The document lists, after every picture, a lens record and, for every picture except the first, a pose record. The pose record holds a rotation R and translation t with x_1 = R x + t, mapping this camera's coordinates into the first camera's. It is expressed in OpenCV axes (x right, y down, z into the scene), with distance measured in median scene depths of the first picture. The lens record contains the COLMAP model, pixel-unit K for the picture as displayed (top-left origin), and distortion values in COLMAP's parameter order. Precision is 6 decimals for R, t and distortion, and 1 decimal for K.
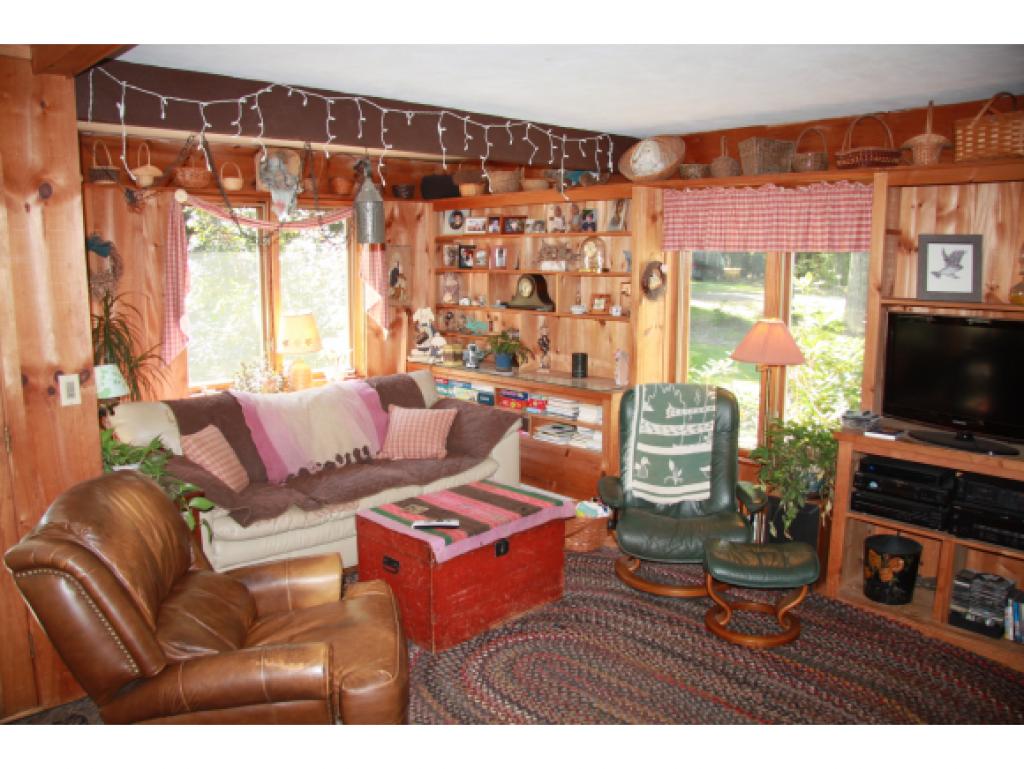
lens RADIAL K [[797.5, 0, 508.7], [0, 797.5, 379.5], [0, 0, 1]] dist [-0.149685, 0.085678]
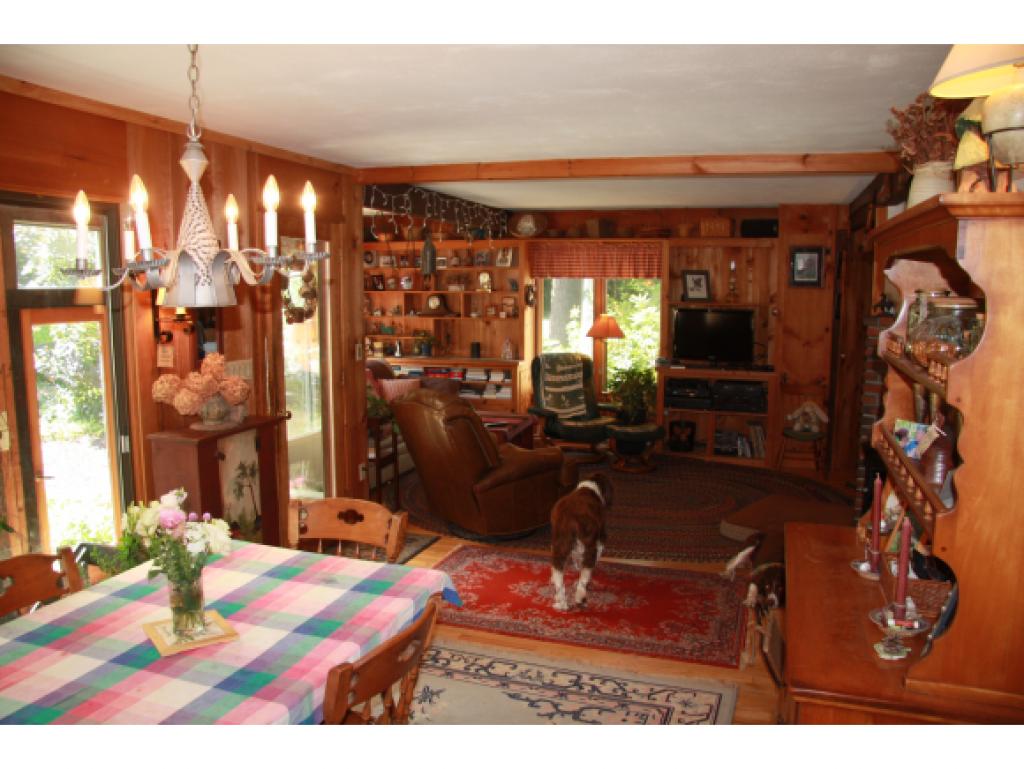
lens RADIAL K [[797.5, 0, 512.0], [0, 797.5, 388.3], [0, 0, 1]] dist [-0.149685, 0.085678]
pose [[0.882406, -0.061782, 0.466414, -0.741012], [0.070751, 0.997493, -0.001724, 0.082530], [-0.465138, 0.034521, 0.884565, -0.549007]]
